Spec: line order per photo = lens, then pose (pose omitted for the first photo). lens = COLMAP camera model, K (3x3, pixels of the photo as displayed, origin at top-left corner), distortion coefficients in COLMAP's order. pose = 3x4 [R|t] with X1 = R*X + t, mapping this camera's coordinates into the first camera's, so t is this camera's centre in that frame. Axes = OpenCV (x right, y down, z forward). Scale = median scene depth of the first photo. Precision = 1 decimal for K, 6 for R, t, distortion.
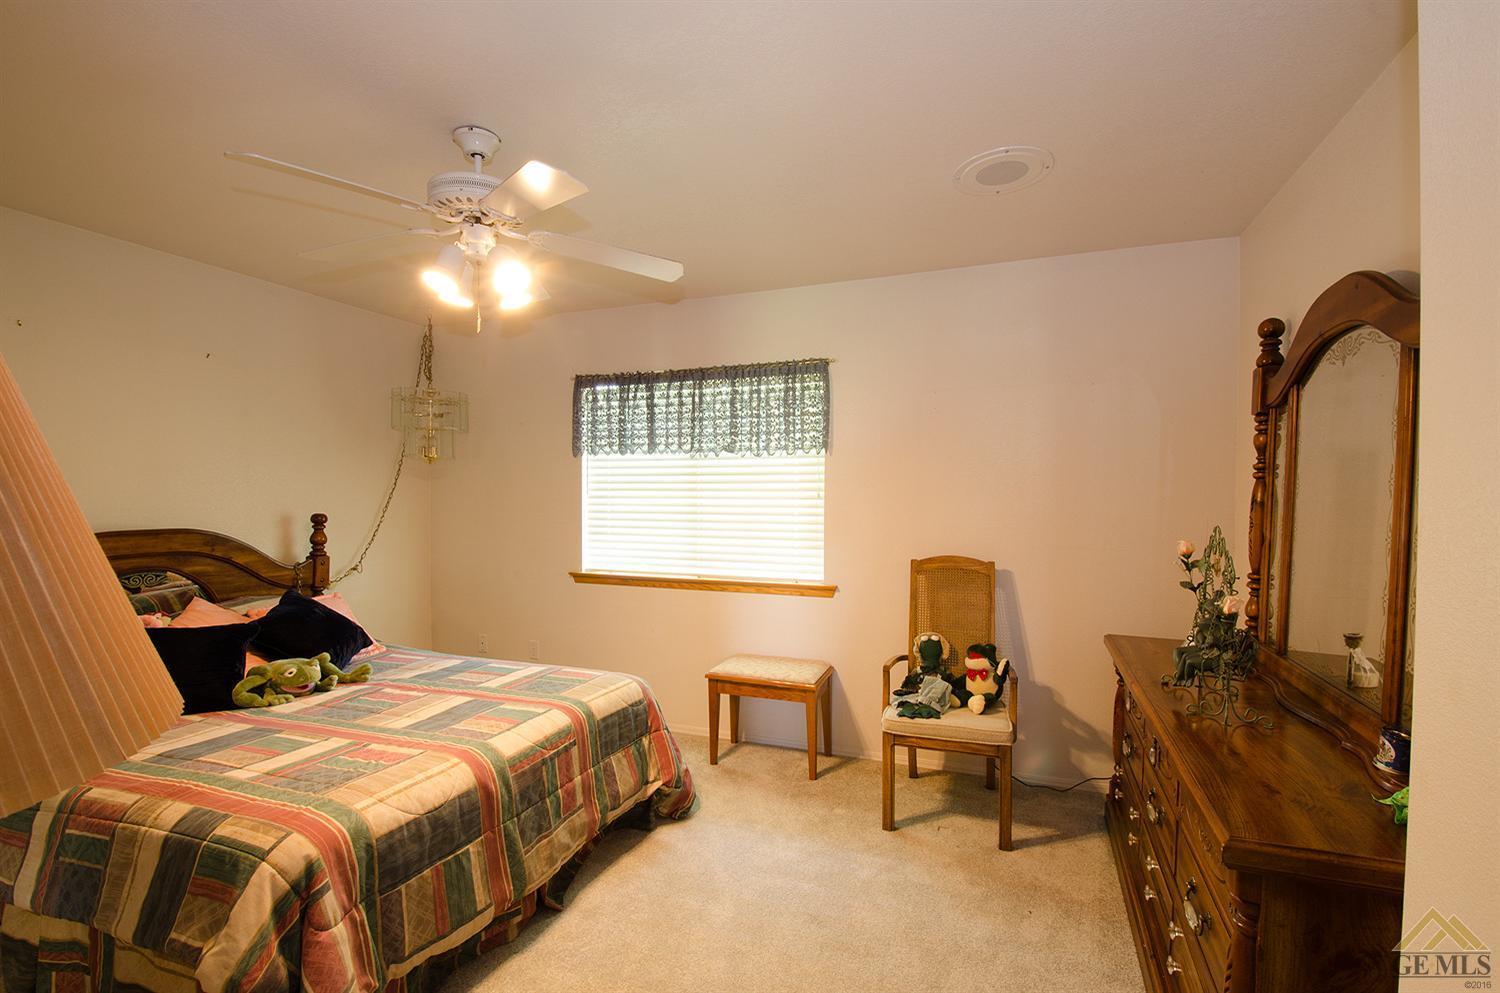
lens RADIAL K [[647.7, 0, 758.1], [0, 647.7, 510.6], [0, 0, 1]] dist [0.000079, -0.000503]
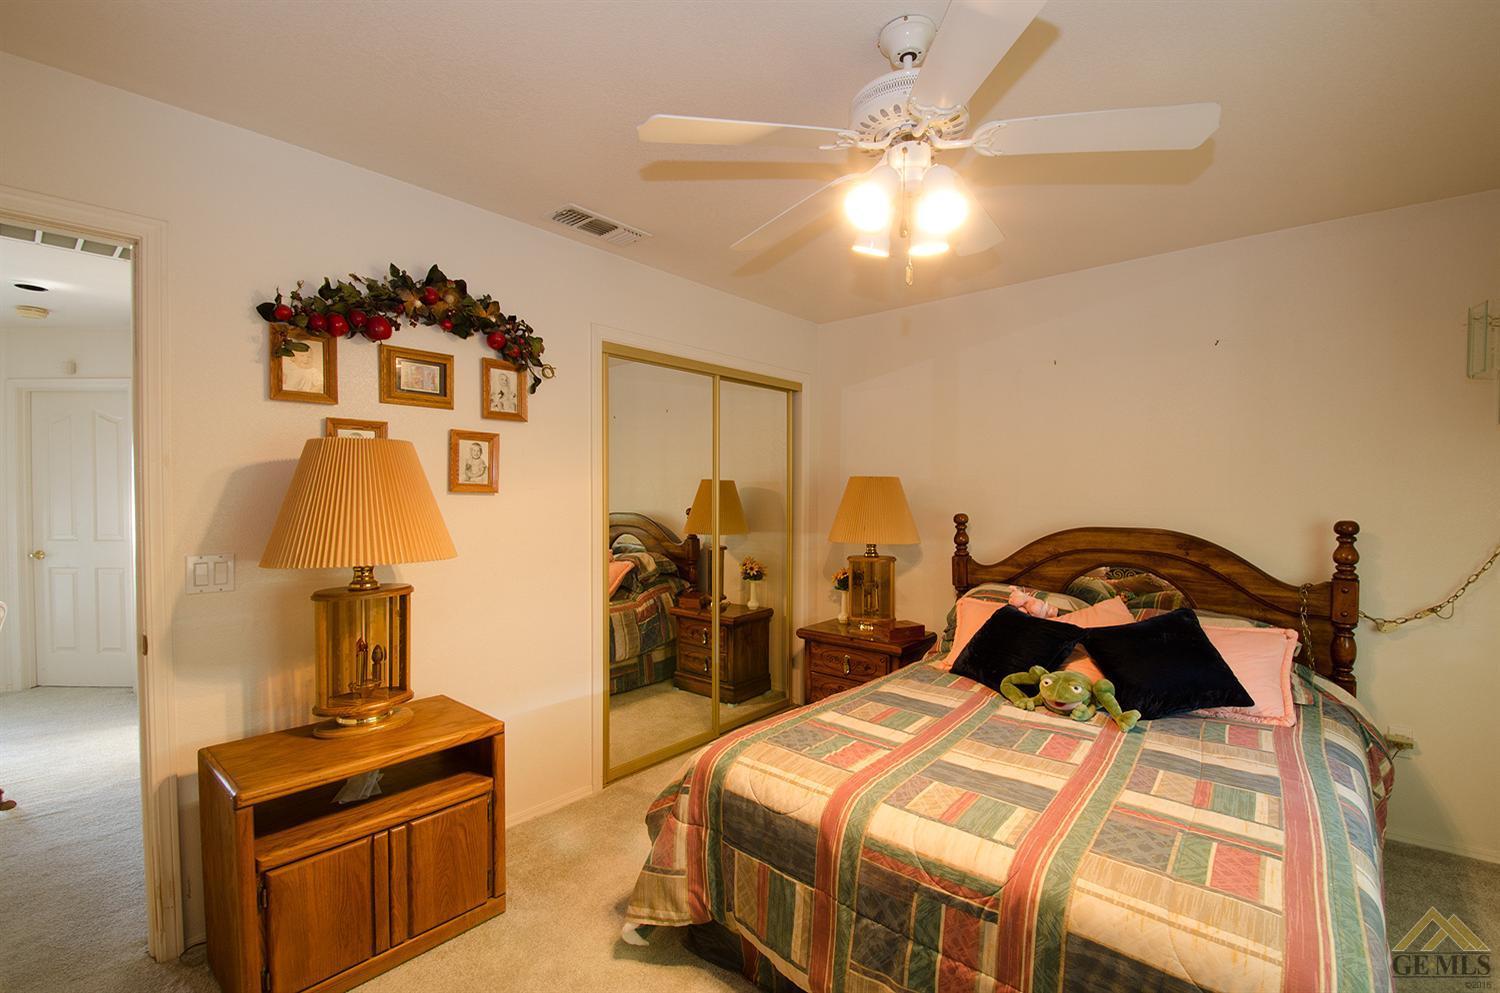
lens RADIAL K [[647.7, 0, 758.1], [0, 647.7, 510.6], [0, 0, 1]] dist [0.000079, -0.000503]
pose [[-0.325432, 0.020778, -0.945337, 0.333591], [-0.024054, 0.999253, 0.030244, -0.020992], [0.945259, 0.032582, -0.324689, 0.985644]]
